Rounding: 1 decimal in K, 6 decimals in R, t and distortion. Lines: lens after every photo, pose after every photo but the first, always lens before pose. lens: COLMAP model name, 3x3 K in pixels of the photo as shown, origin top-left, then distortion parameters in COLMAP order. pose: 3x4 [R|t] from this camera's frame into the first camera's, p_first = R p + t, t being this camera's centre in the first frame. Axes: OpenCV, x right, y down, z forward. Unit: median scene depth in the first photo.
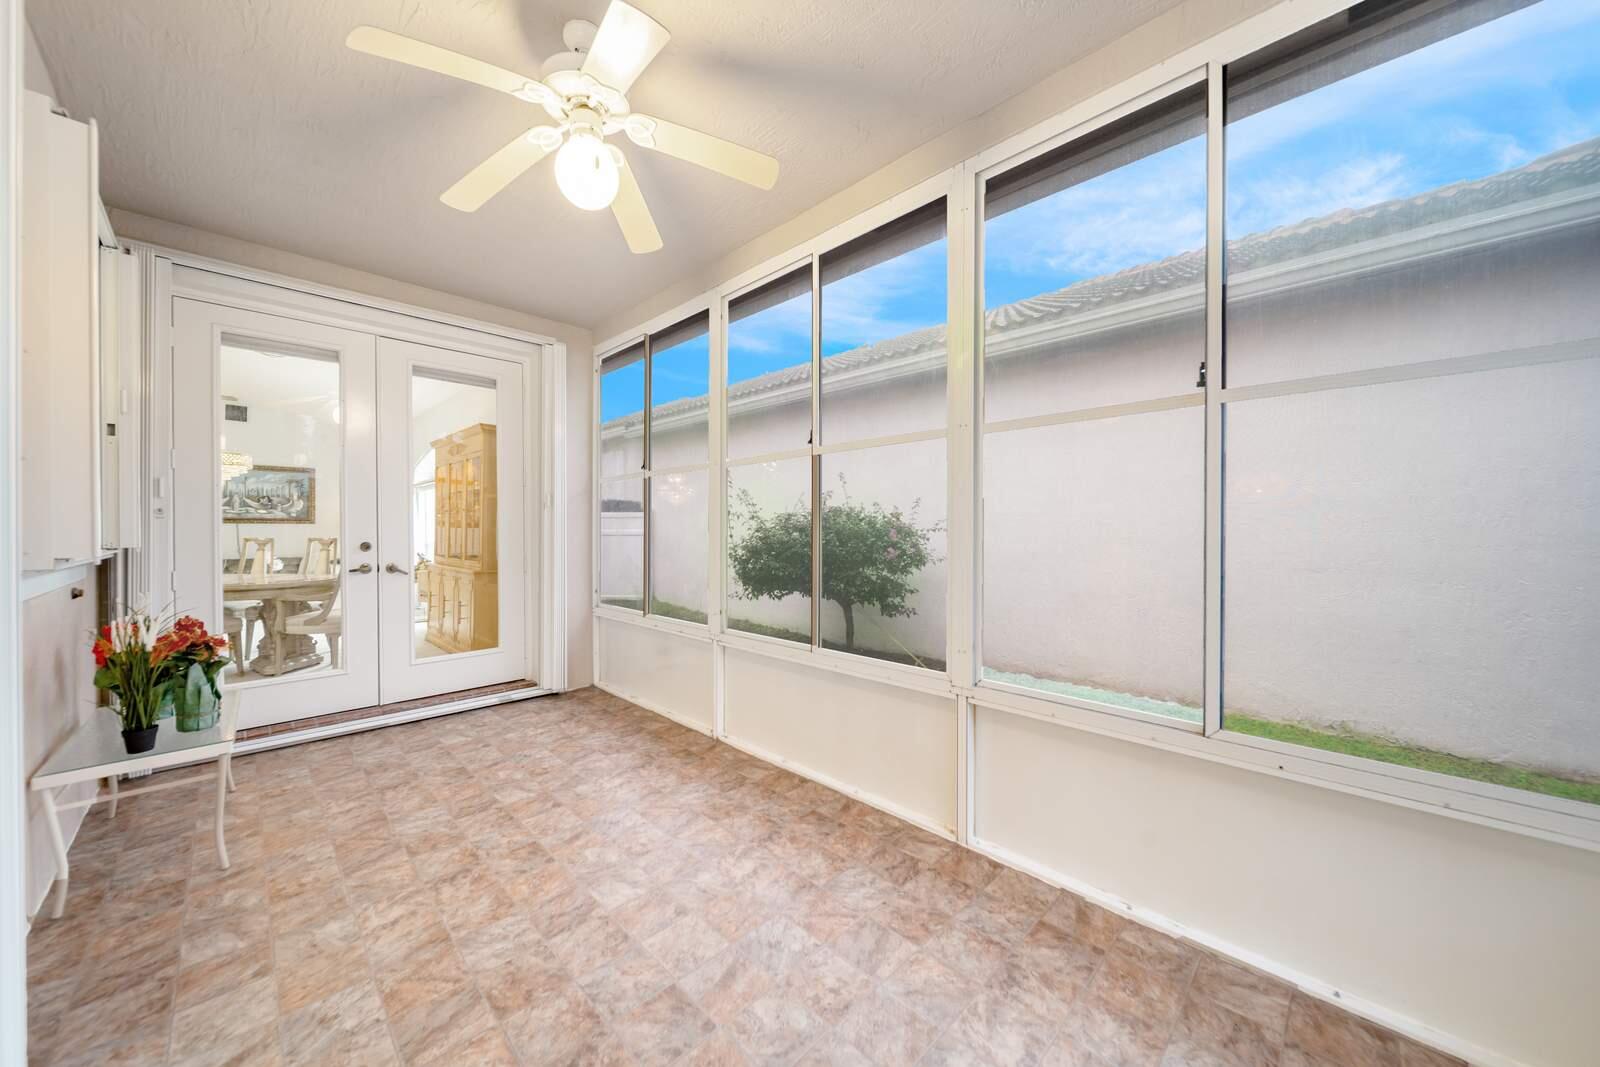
lens RADIAL K [[589.0, 0, 800.0], [0, 589.0, 533.5], [0, 0, 1]] dist [0.000823, -0.000347]
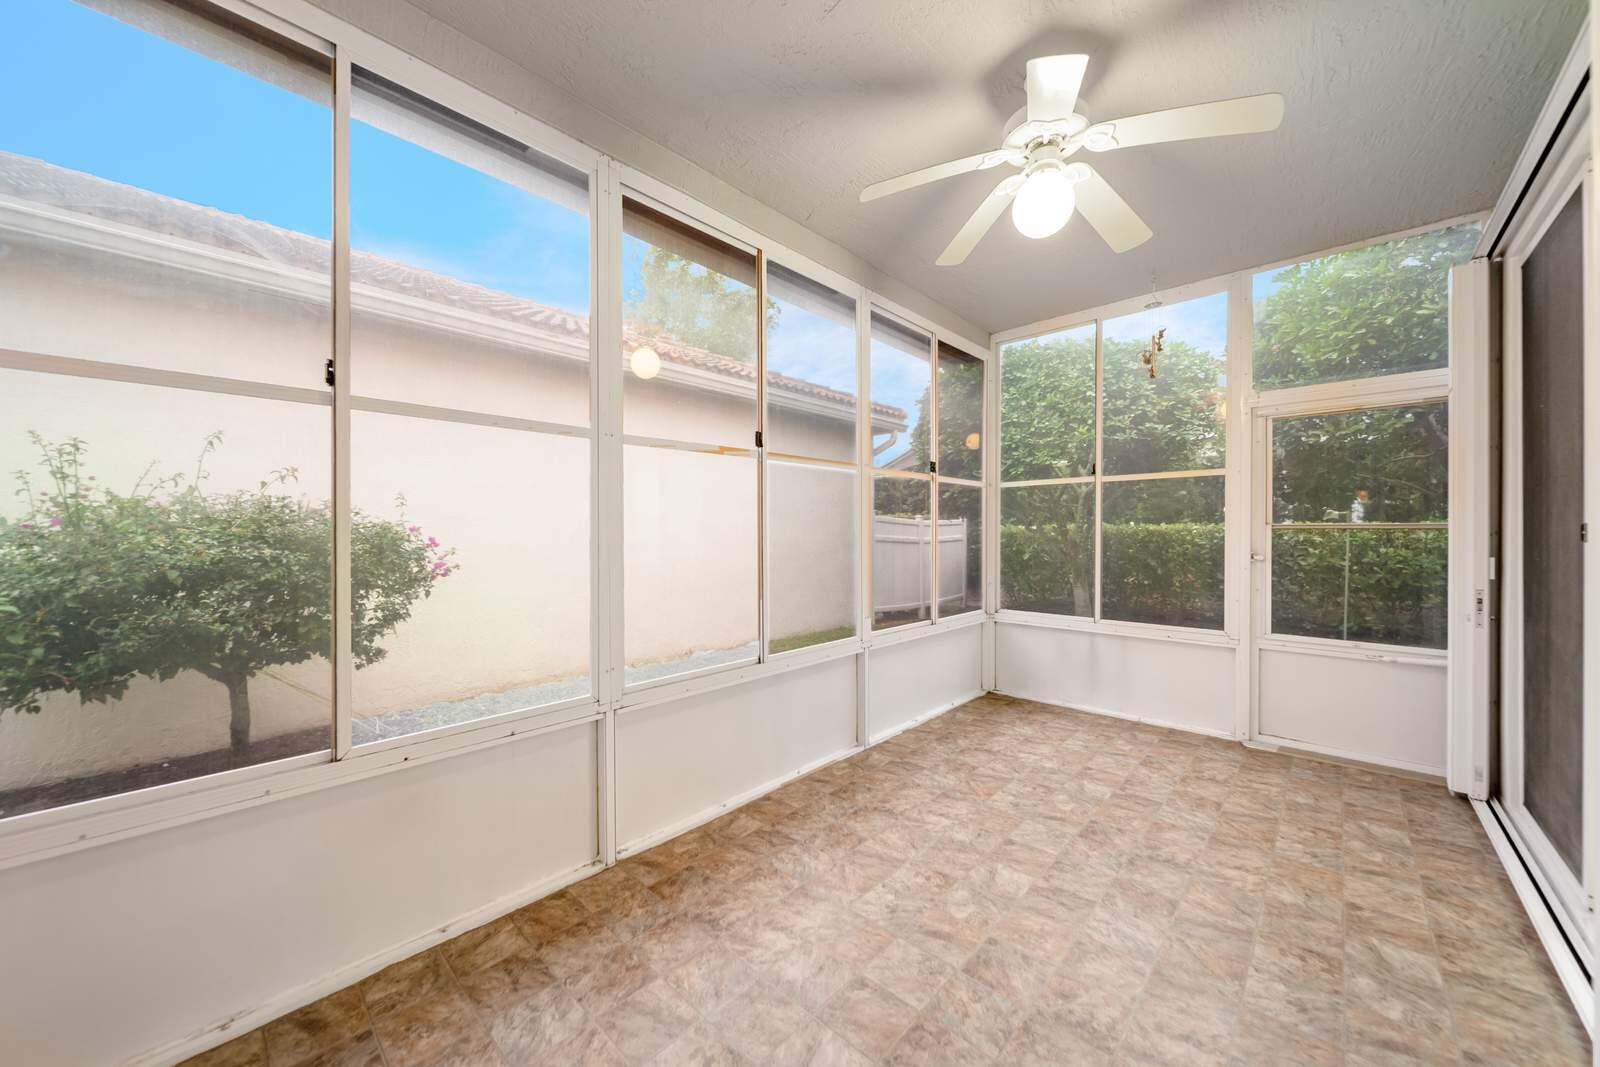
lens RADIAL K [[564.6, 0, 799.3], [0, 564.6, 476.7], [0, 0, 1]] dist [-0.001522, -0.000084]
pose [[-0.041716, 0.096647, 0.994444, -1.060889], [0.009069, 0.995306, -0.096350, -0.006573], [-0.999088, 0.005000, -0.042397, 1.103411]]
